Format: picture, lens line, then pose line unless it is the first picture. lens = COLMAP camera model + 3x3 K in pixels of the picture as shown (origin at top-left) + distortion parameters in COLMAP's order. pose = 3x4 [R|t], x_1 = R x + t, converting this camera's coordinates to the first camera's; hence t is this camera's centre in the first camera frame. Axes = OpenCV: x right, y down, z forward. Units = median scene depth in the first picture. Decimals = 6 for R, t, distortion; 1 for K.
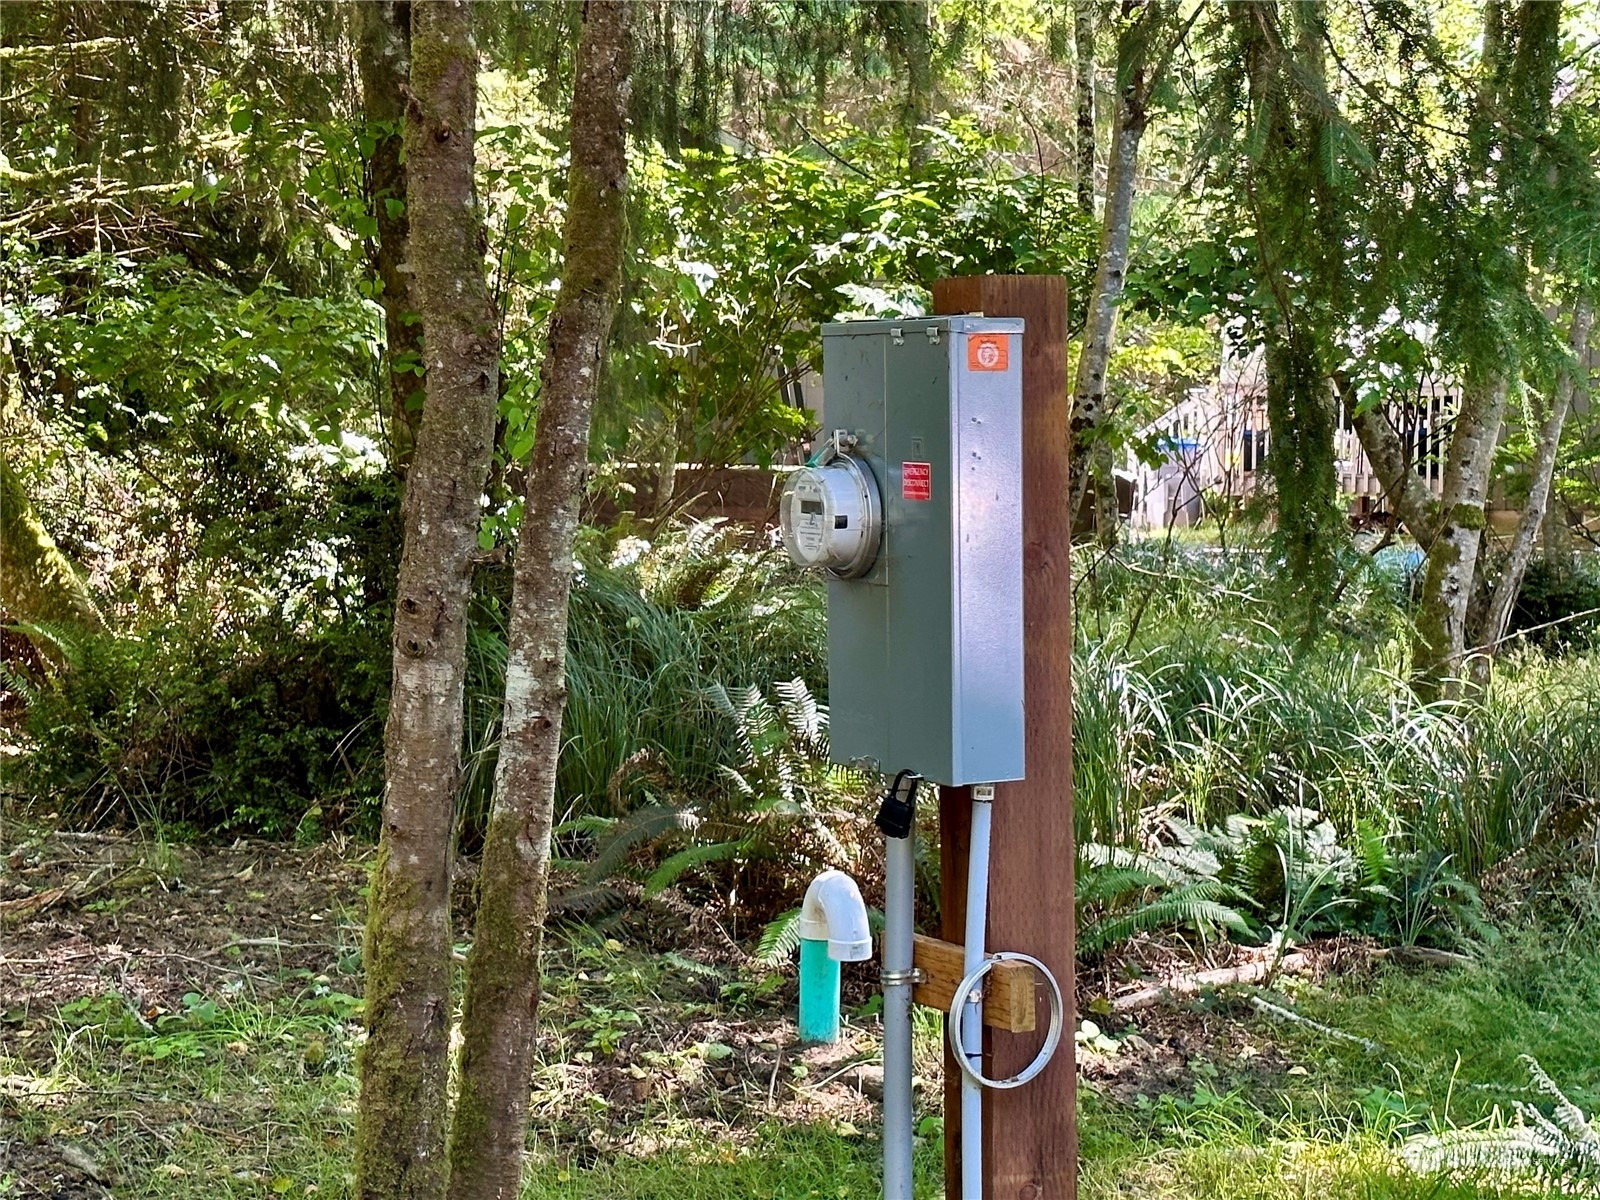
lens RADIAL K [[3350.6, 0, 800.8], [0, 3350.6, 599.3], [0, 0, 1]] dist [0.127446, 0.000000]
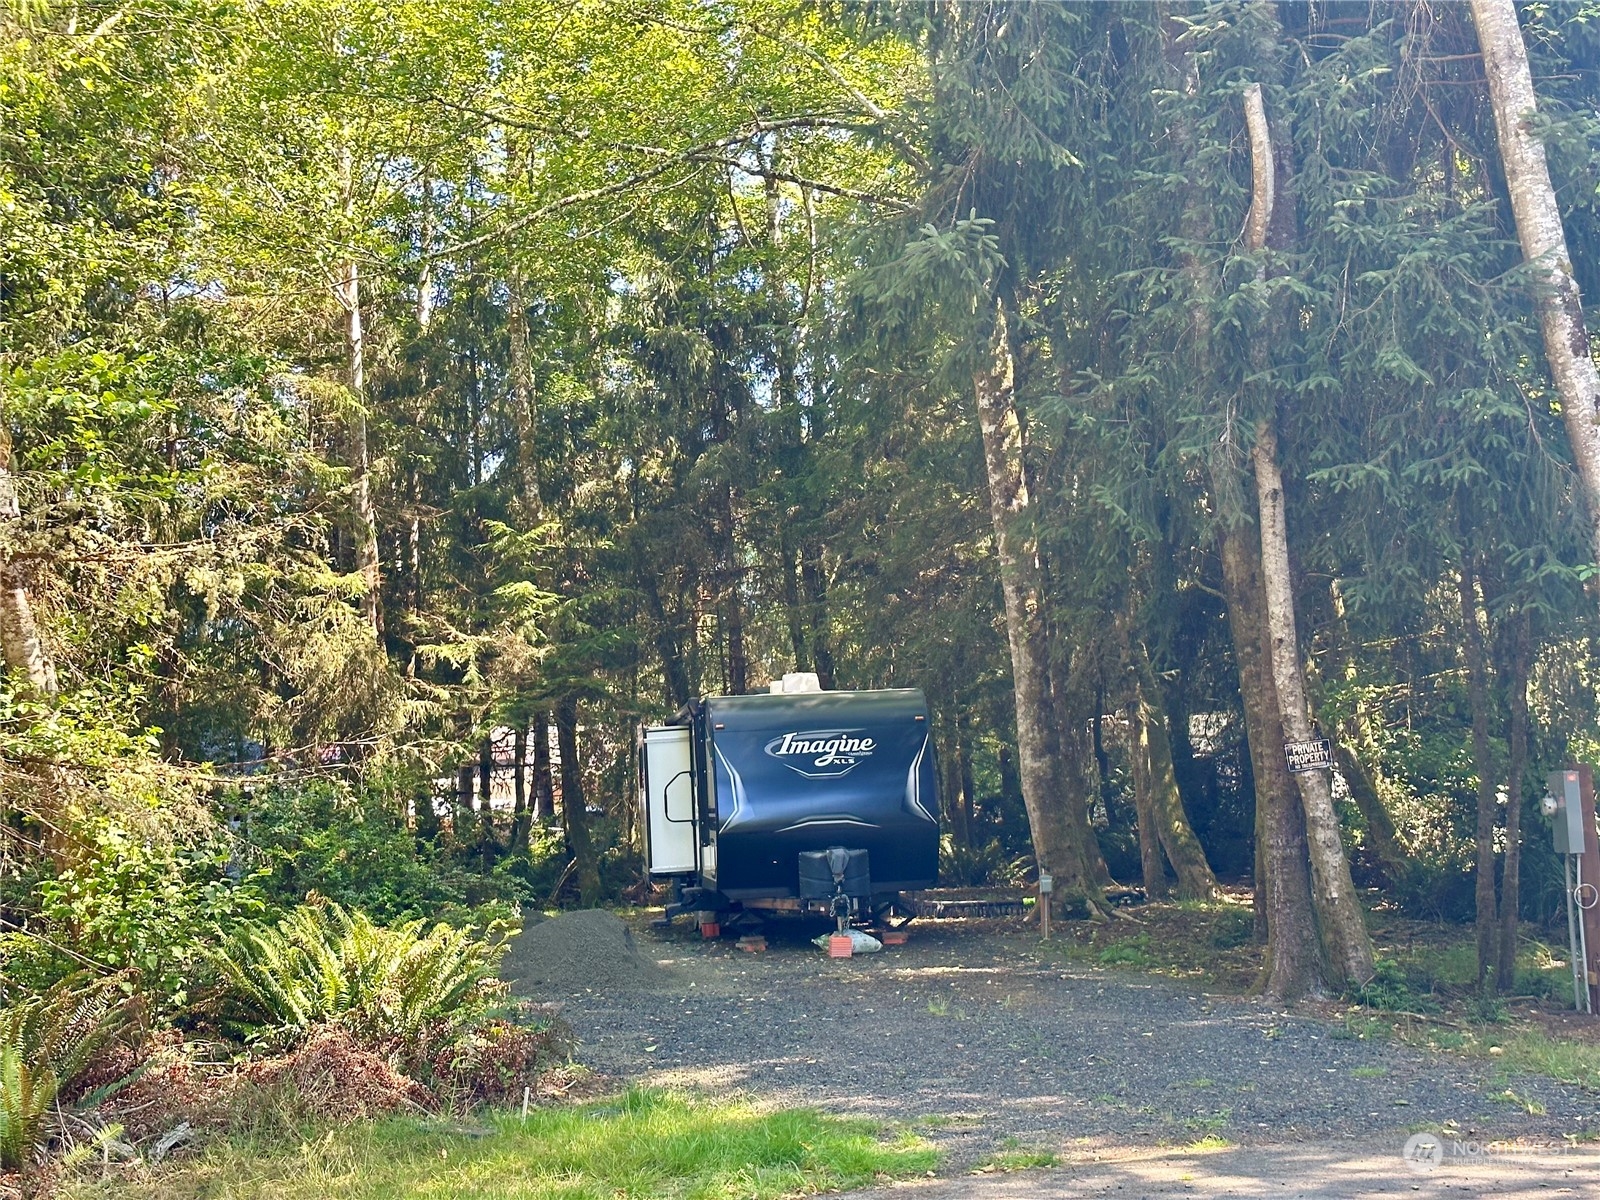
lens RADIAL K [[2211.8, 0, 800.2], [0, 2211.8, 594.6], [0, 0, 1]] dist [0.030838, 0.000000]
pose [[0.888954, -0.086908, -0.449675, 0.169053], [0.026388, 0.989919, -0.139154, 0.030377], [0.457236, 0.111835, 0.882286, -0.816903]]
